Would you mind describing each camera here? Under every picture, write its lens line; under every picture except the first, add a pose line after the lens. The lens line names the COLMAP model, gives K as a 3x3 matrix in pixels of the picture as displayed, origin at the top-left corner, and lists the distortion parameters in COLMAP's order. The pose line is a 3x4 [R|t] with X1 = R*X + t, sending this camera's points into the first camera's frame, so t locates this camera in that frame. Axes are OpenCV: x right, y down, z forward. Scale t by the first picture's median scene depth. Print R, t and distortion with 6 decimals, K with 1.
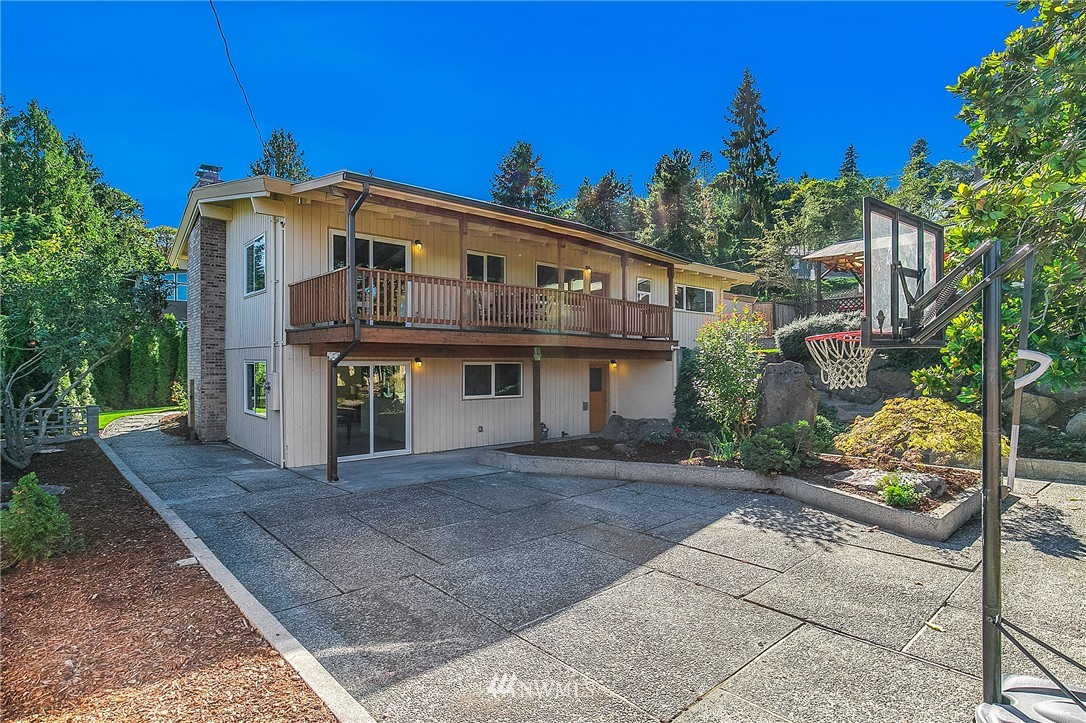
lens RADIAL K [[560.2, 0, 541.3], [0, 560.2, 353.3], [0, 0, 1]] dist [-0.007525, -0.001953]
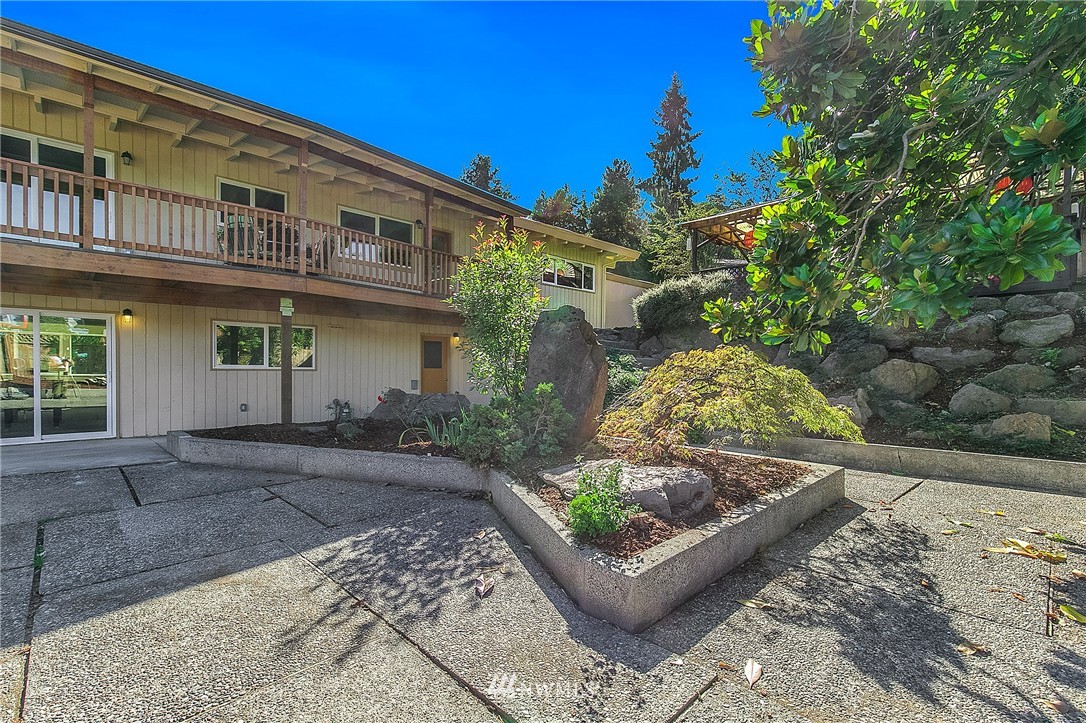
lens RADIAL K [[491.4, 0, 545.5], [0, 491.4, 370.0], [0, 0, 1]] dist [0.002645, 0.000386]
pose [[0.998541, 0.012310, 0.052569, 0.398245], [-0.013703, 0.999562, 0.026219, 0.082513], [-0.052223, -0.026901, 0.998273, 0.401694]]
